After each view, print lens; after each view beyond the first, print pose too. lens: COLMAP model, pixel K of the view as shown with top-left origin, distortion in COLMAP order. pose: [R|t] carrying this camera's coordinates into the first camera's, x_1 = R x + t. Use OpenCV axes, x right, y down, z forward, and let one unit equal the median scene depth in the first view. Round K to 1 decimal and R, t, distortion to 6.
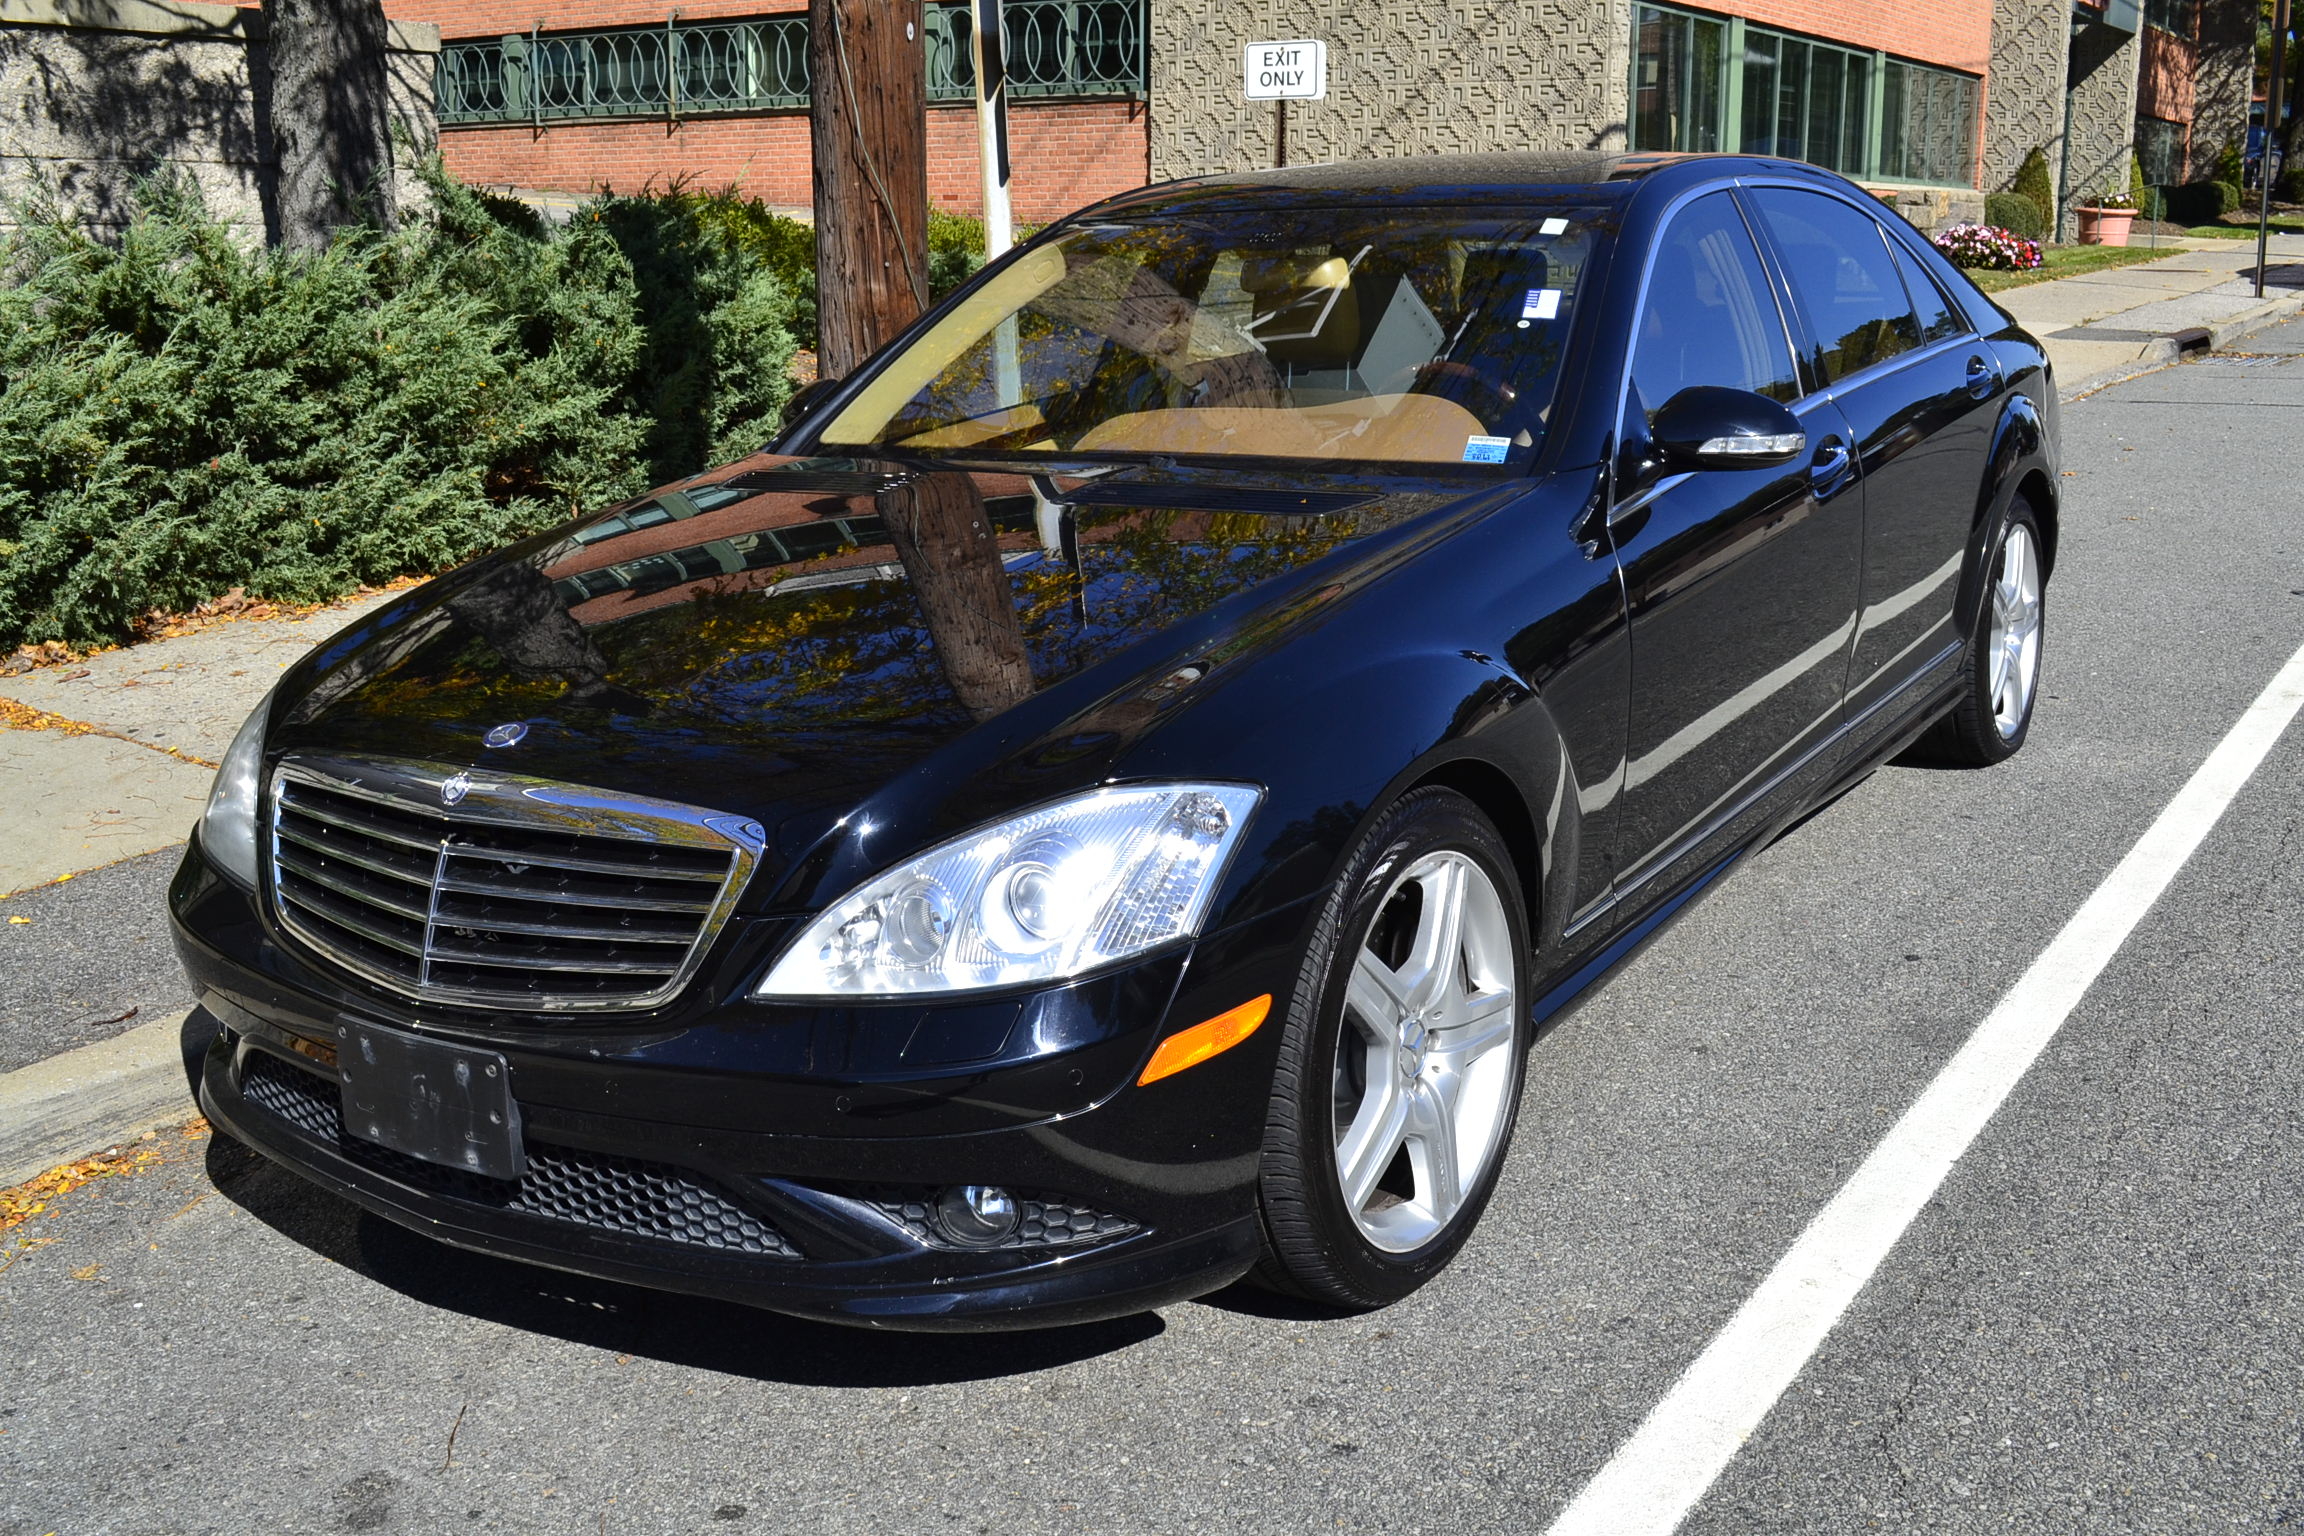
lens RADIAL K [[2311.9, 0, 1101.1], [0, 2311.9, 757.2], [0, 0, 1]] dist [-0.056932, 0.000000]
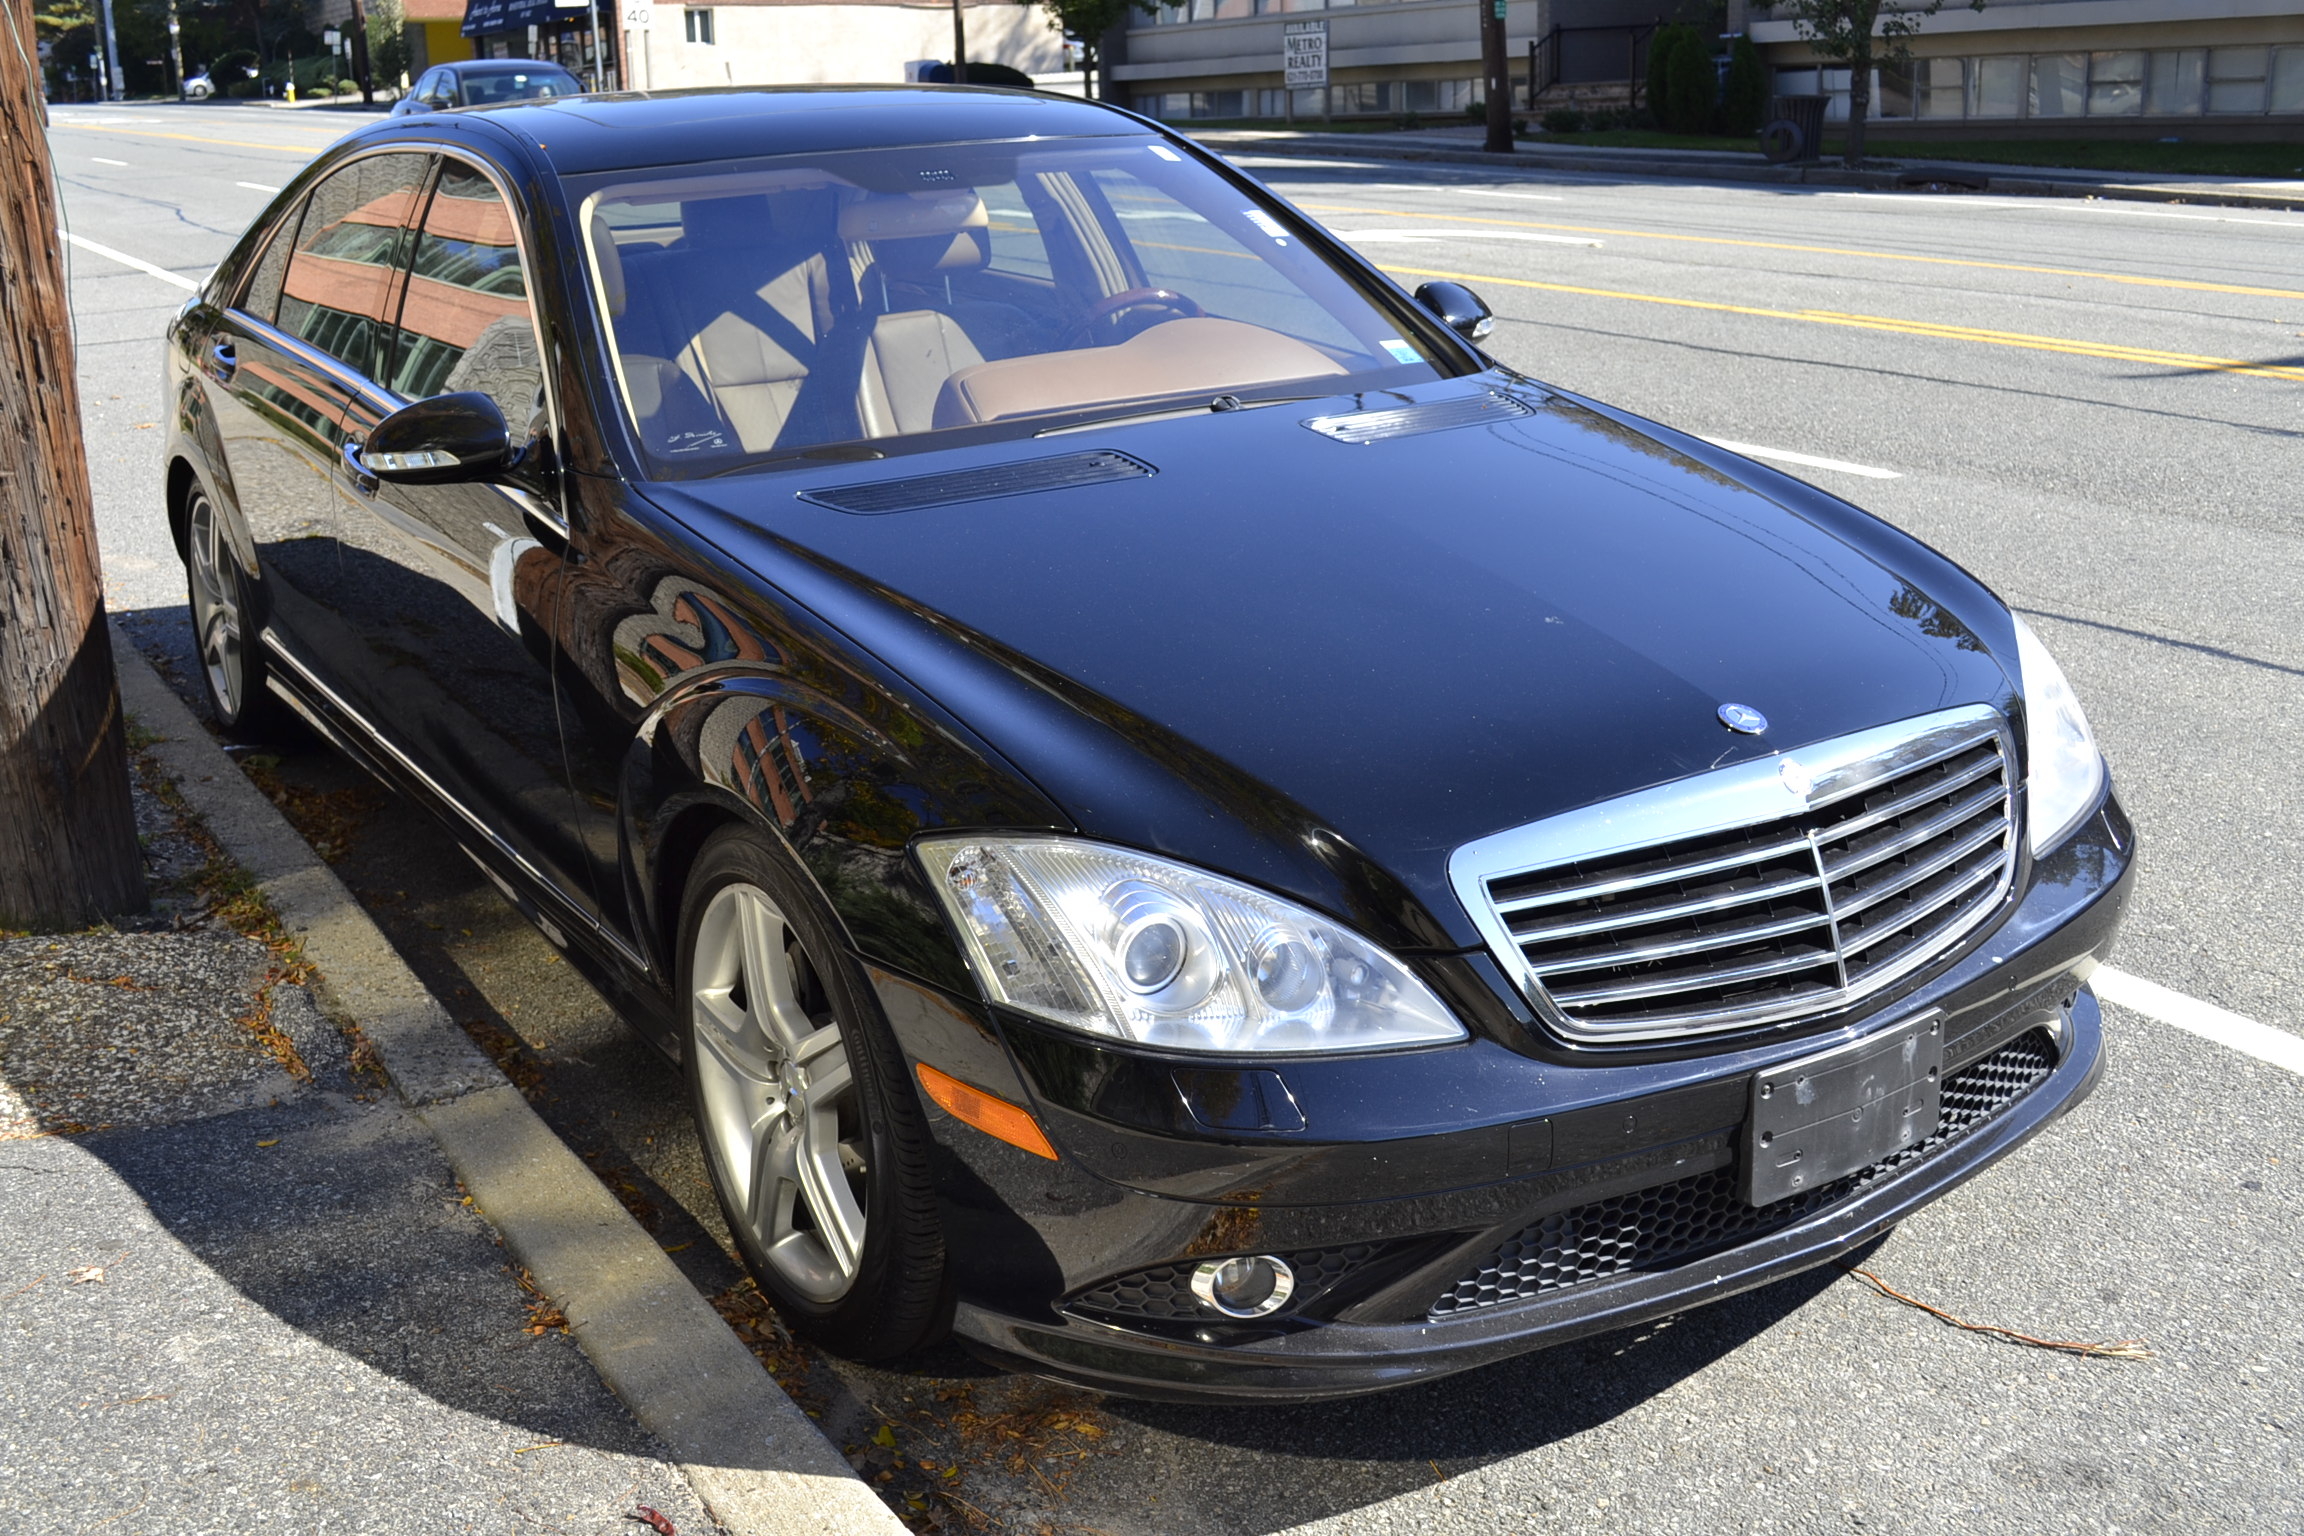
lens RADIAL K [[2311.9, 0, 1245.3], [0, 2311.9, 777.0], [0, 0, 1]] dist [-0.056932, 0.000000]
pose [[0.401043, -0.263010, 0.877491, -0.588430], [0.234639, 0.955435, 0.179134, -0.100843], [-0.885499, 0.134053, 0.444883, 0.398071]]
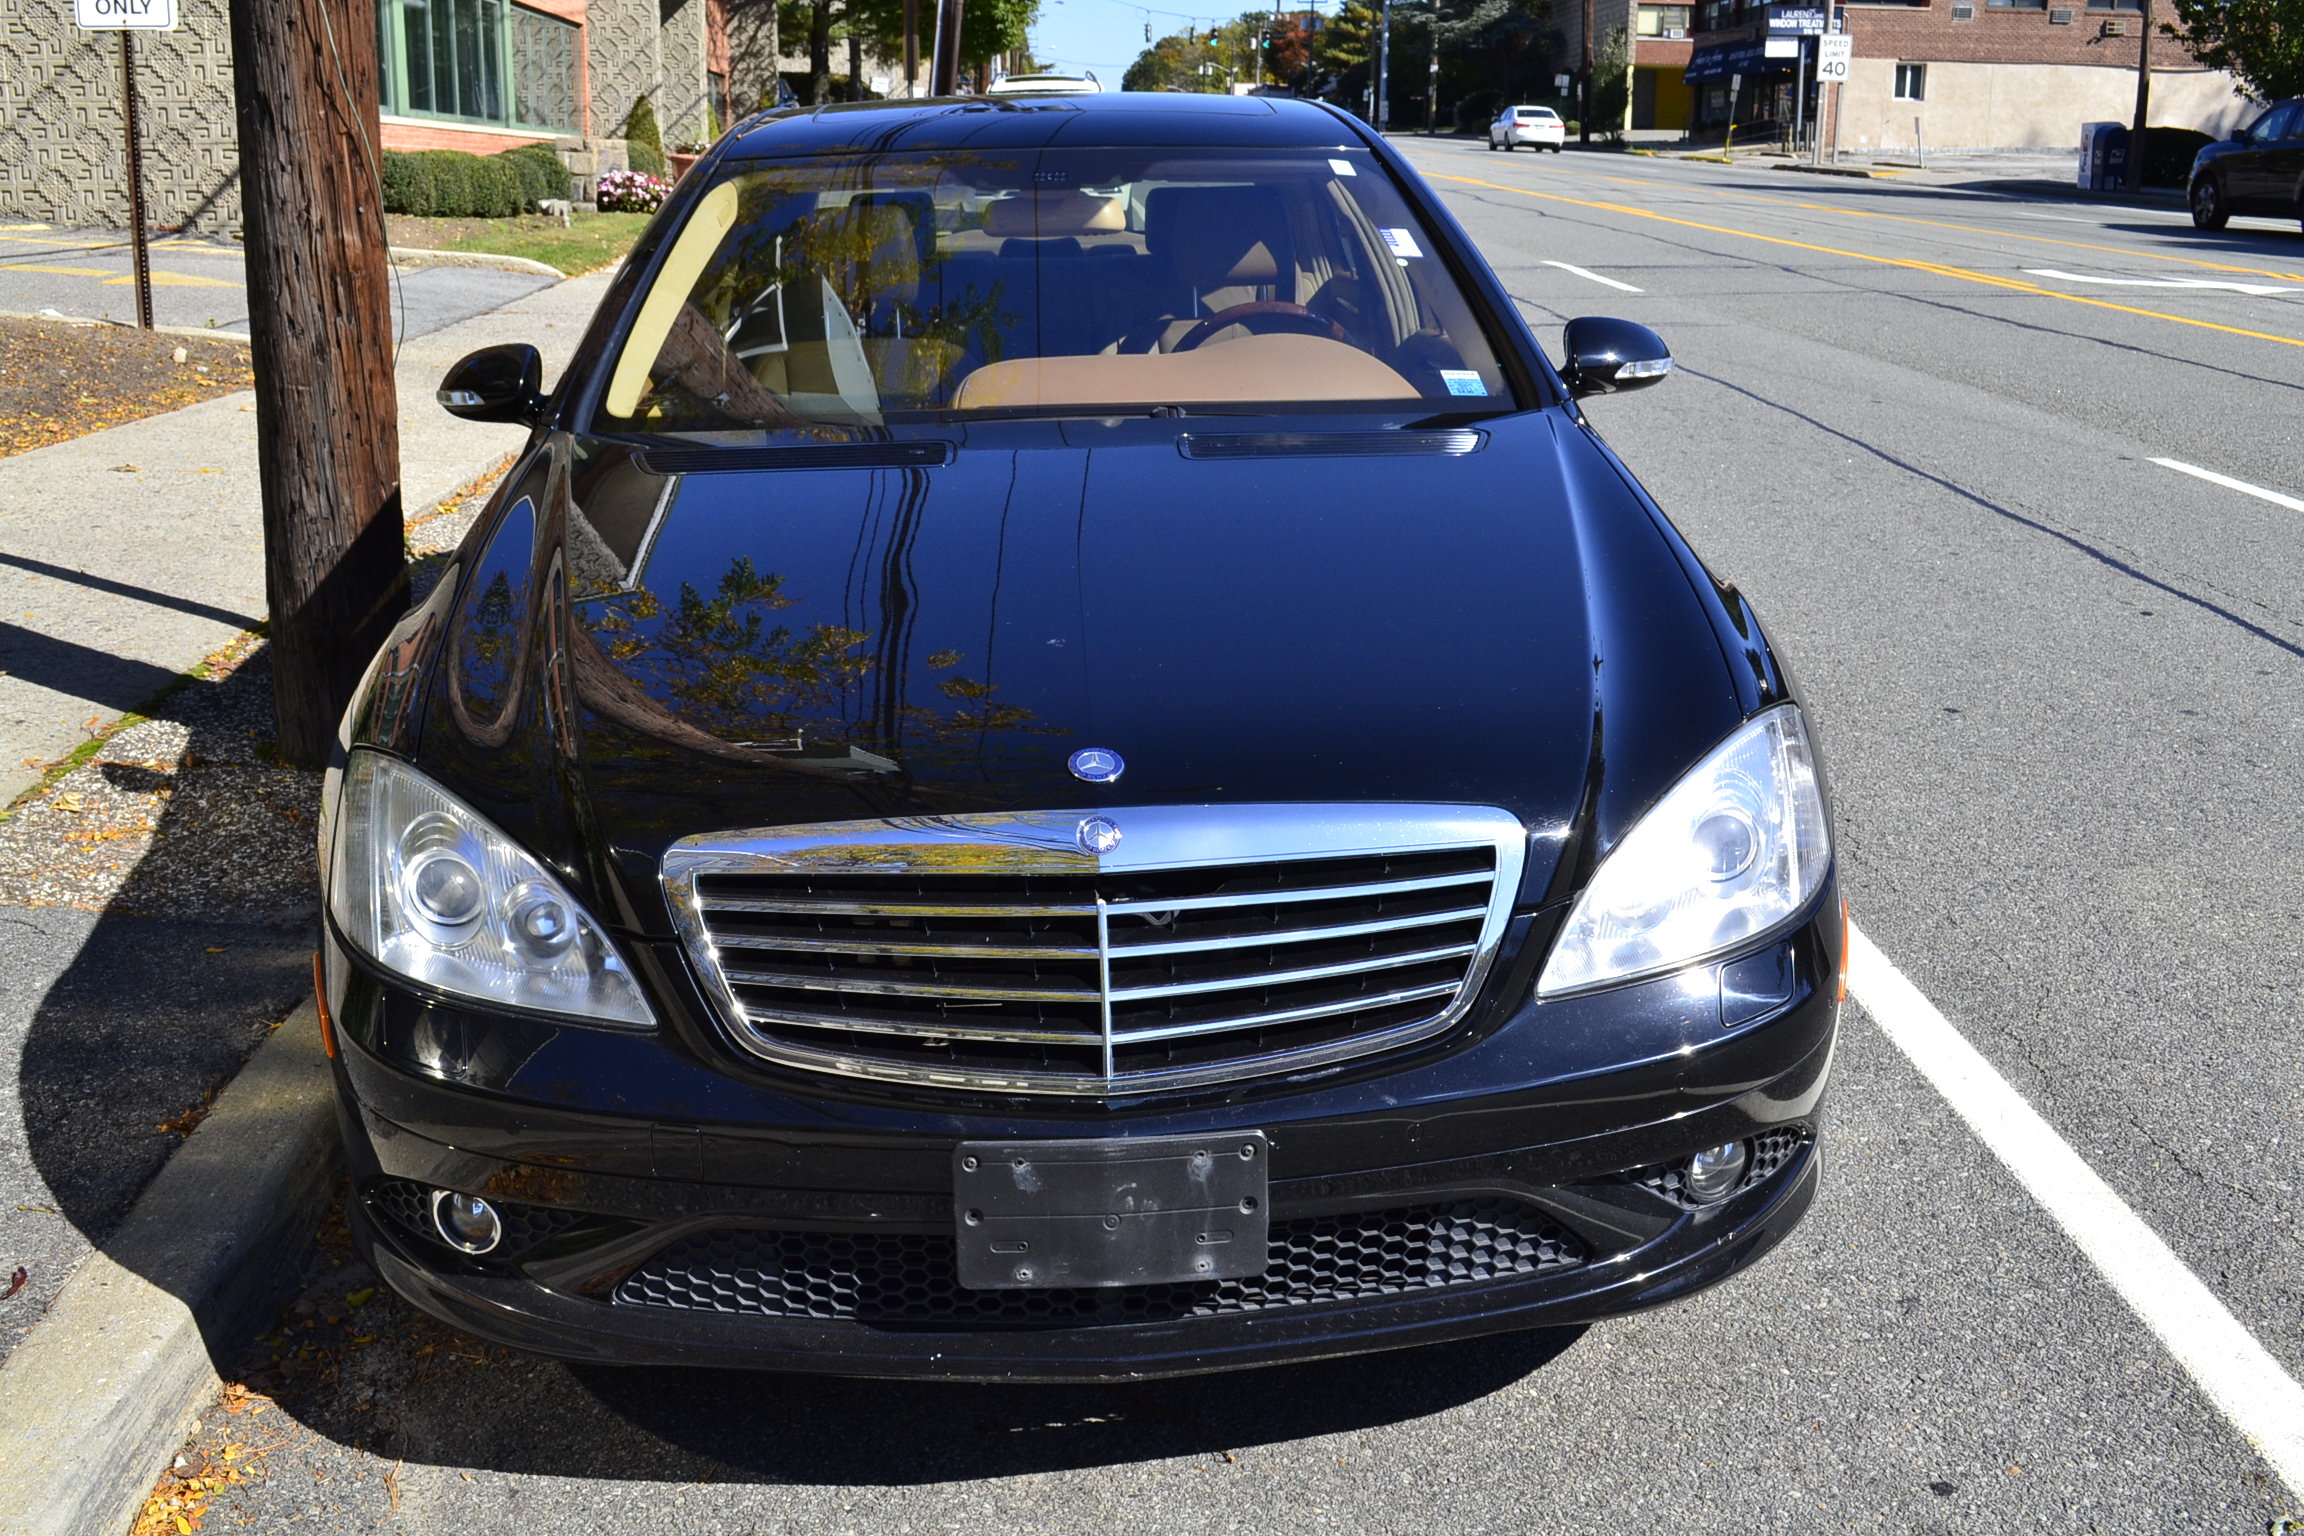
lens RADIAL K [[2311.9, 0, 1172.0], [0, 2311.9, 770.5], [0, 0, 1]] dist [-0.056932, 0.000000]
pose [[0.795684, -0.142777, 0.588644, -0.375433], [0.127011, 0.989545, 0.068332, -0.031776], [-0.592246, 0.020394, 0.805499, 0.160776]]
